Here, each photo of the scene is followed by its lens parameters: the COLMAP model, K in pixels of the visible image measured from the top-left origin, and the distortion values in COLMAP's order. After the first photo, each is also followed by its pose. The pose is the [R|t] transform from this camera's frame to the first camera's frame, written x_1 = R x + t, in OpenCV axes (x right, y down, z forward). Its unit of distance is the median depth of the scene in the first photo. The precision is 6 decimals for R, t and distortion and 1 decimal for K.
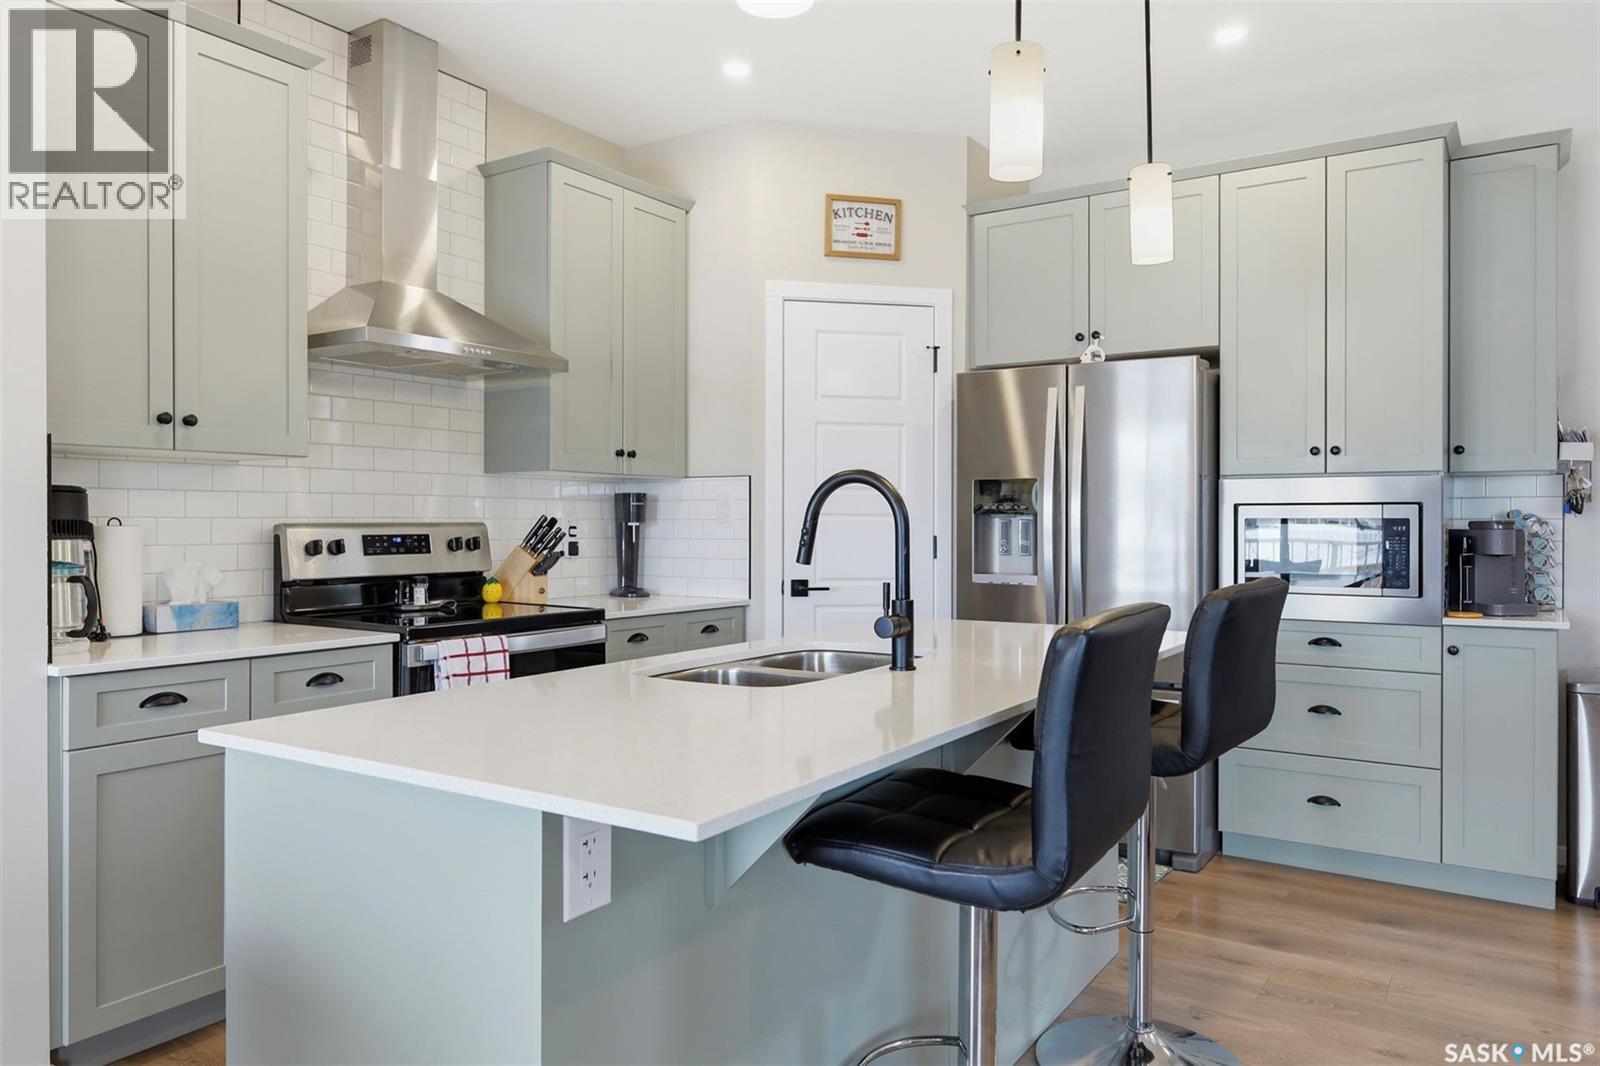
lens RADIAL K [[1104.9, 0, 799.9], [0, 1104.9, 530.4], [0, 0, 1]] dist [0.009409, 0.001905]
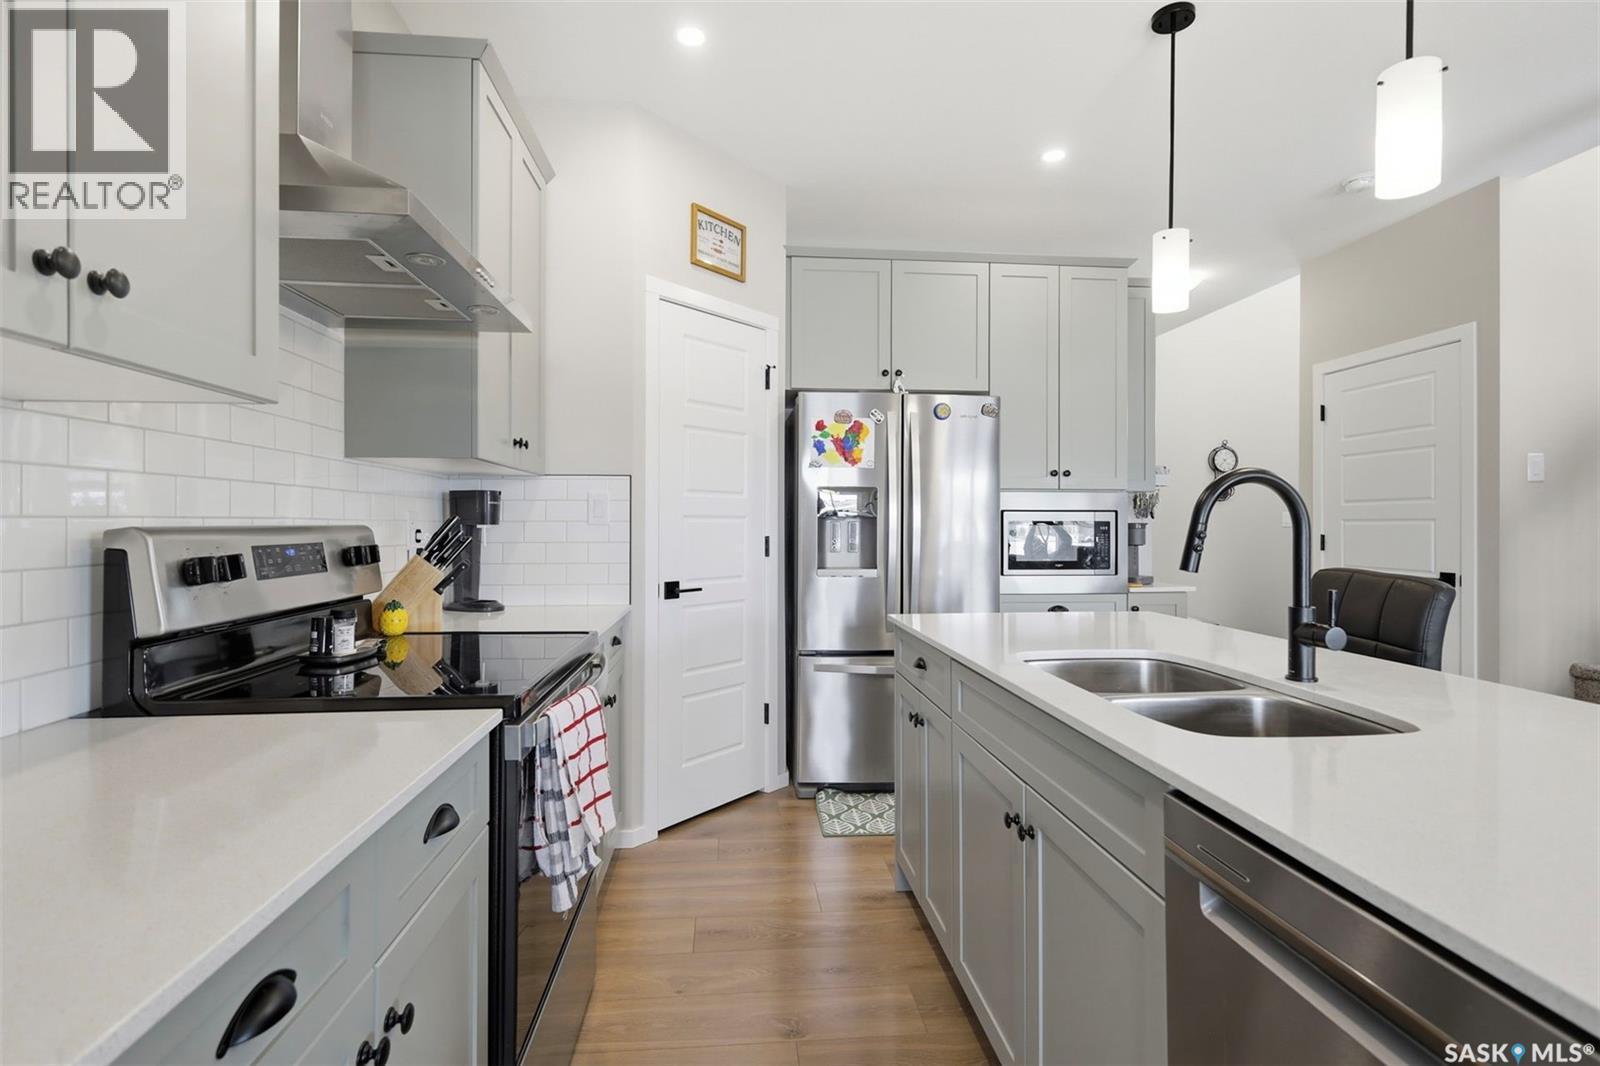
lens RADIAL K [[758.8, 0, 798.9], [0, 758.8, 525.3], [0, 0, 1]] dist [0.004561, 0.001156]
pose [[0.779661, -0.001831, 0.626199, -0.376454], [0.004981, 0.999982, -0.003278, -0.003877], [-0.626182, 0.005675, 0.779657, 0.435979]]
